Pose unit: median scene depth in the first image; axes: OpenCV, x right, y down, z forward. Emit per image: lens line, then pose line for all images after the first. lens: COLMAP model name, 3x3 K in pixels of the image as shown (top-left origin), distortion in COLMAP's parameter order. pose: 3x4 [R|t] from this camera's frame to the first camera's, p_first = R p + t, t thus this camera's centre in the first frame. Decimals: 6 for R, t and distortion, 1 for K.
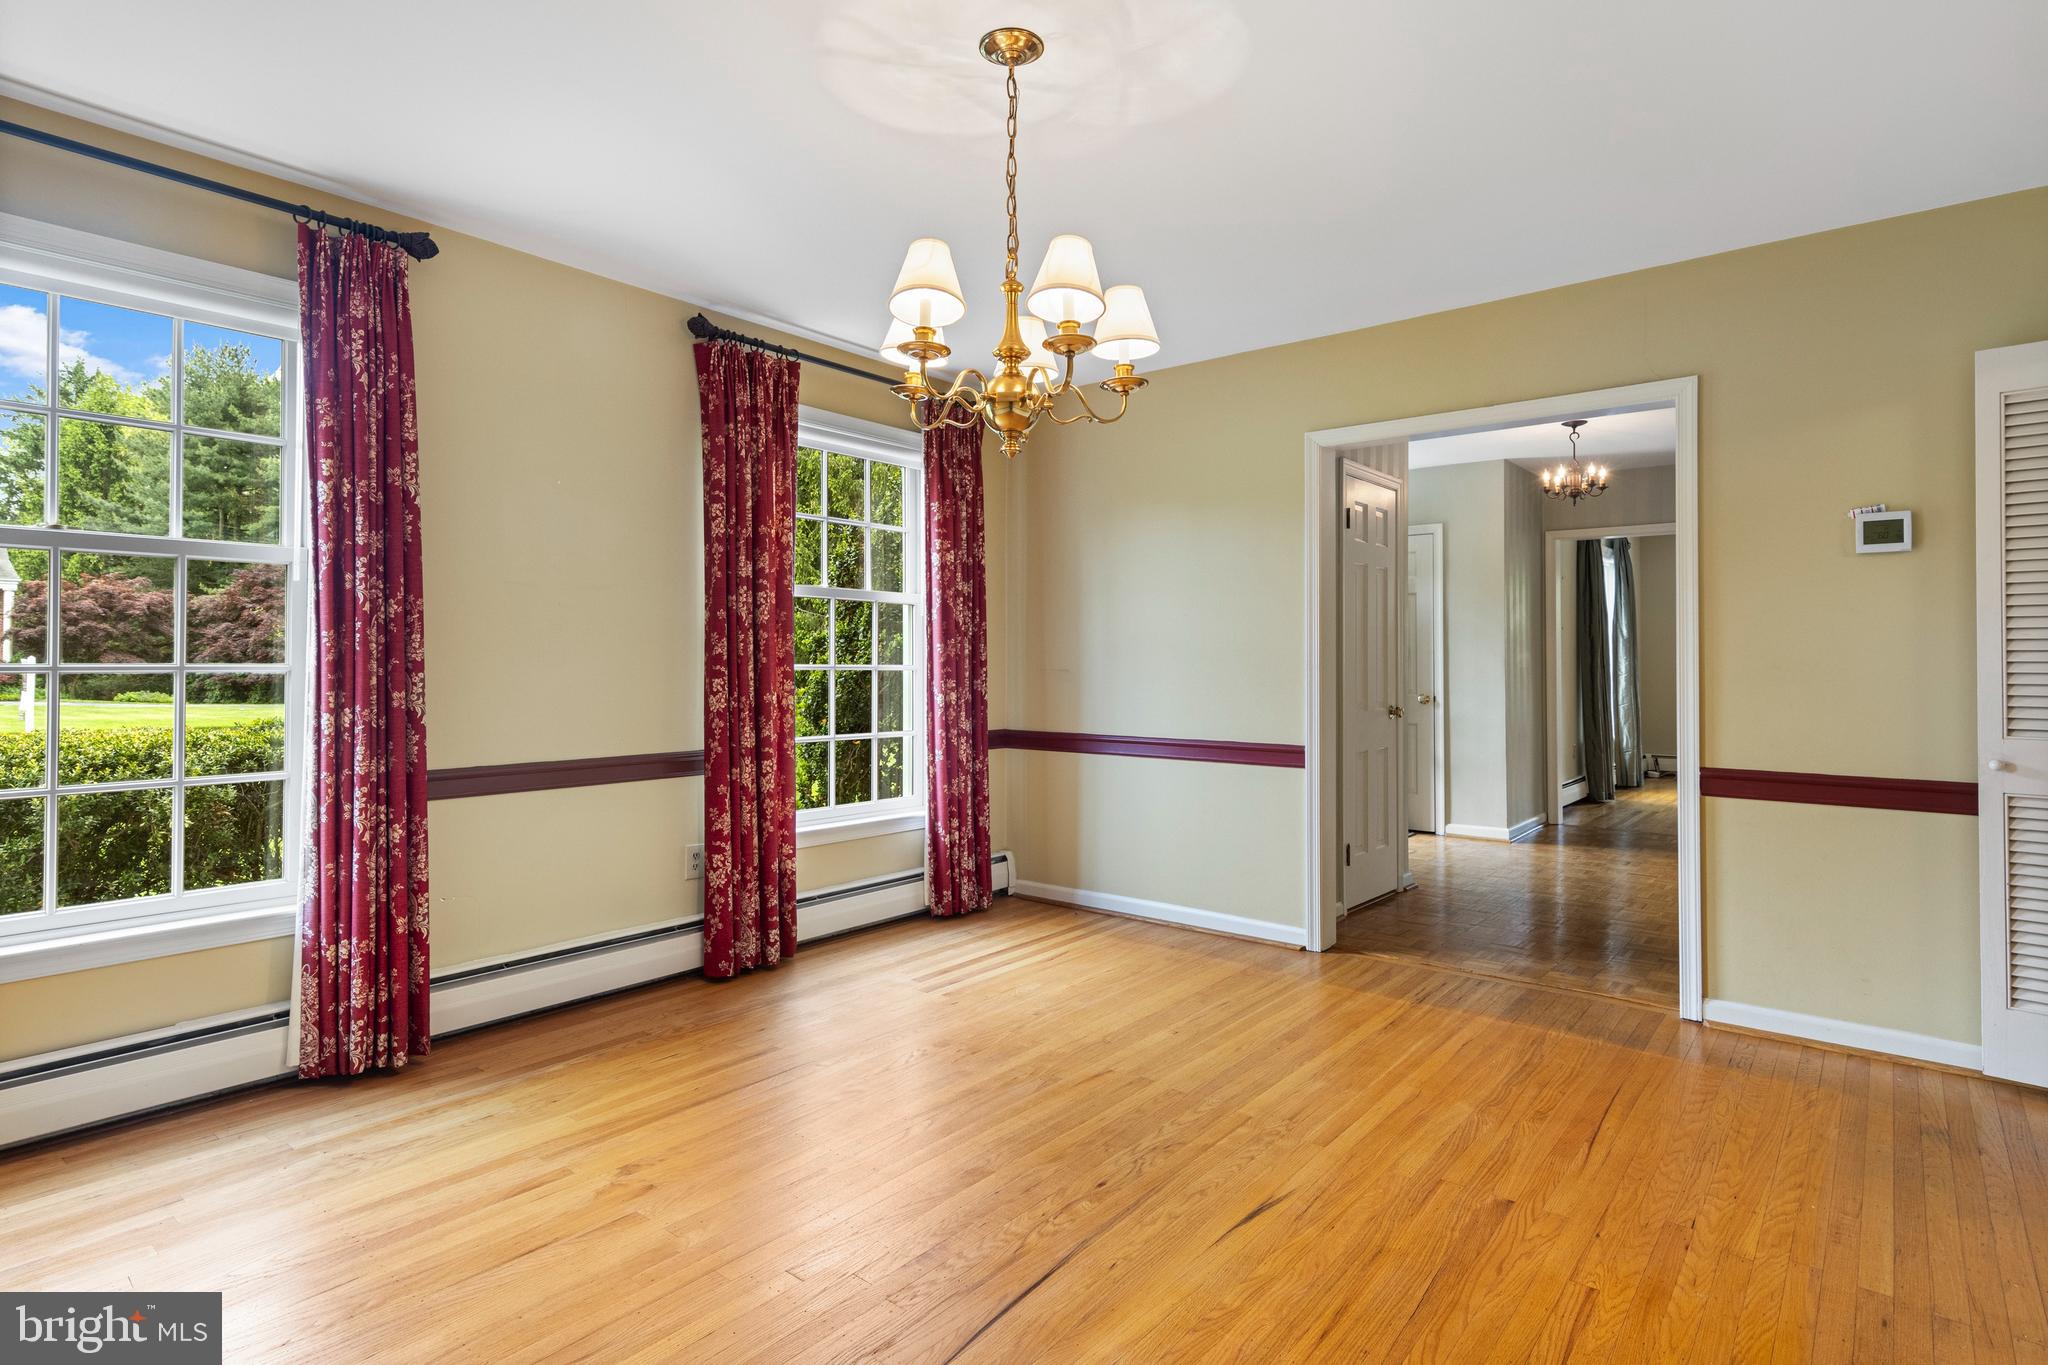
lens RADIAL K [[1041.4, 0, 1021.3], [0, 1041.4, 649.7], [0, 0, 1]] dist [0.014511, -0.000535]
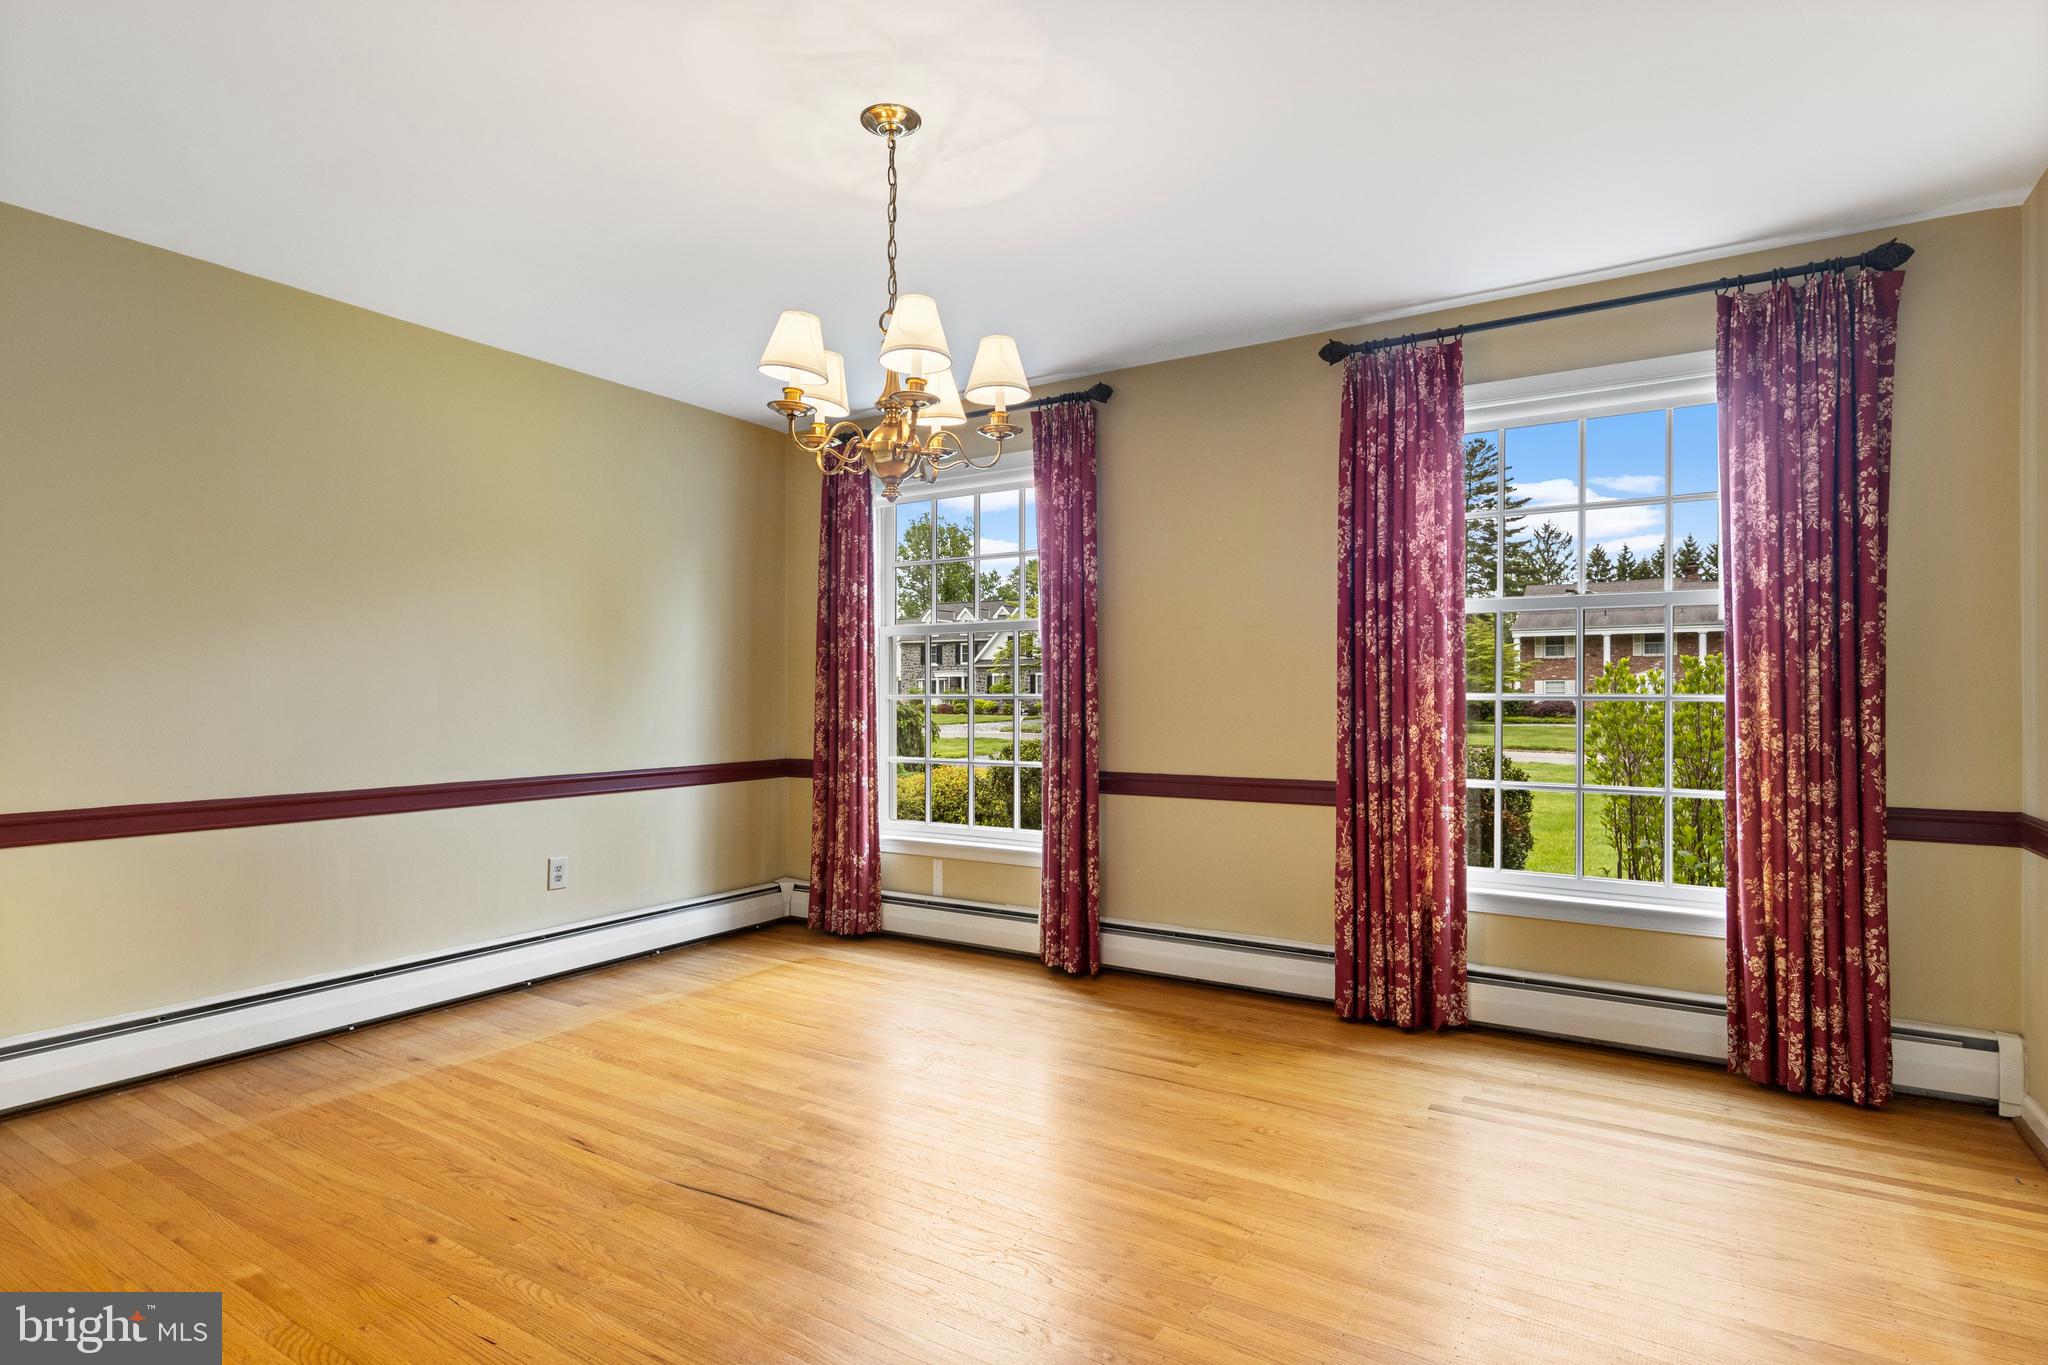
lens RADIAL K [[1056.3, 0, 1024.1], [0, 1056.3, 684.8], [0, 0, 1]] dist [0.012555, -0.000505]
pose [[0.130465, -0.002362, -0.991450, 0.644922], [0.021576, 0.999767, 0.000458, -0.002201], [0.991218, -0.021452, 0.130485, 0.573402]]
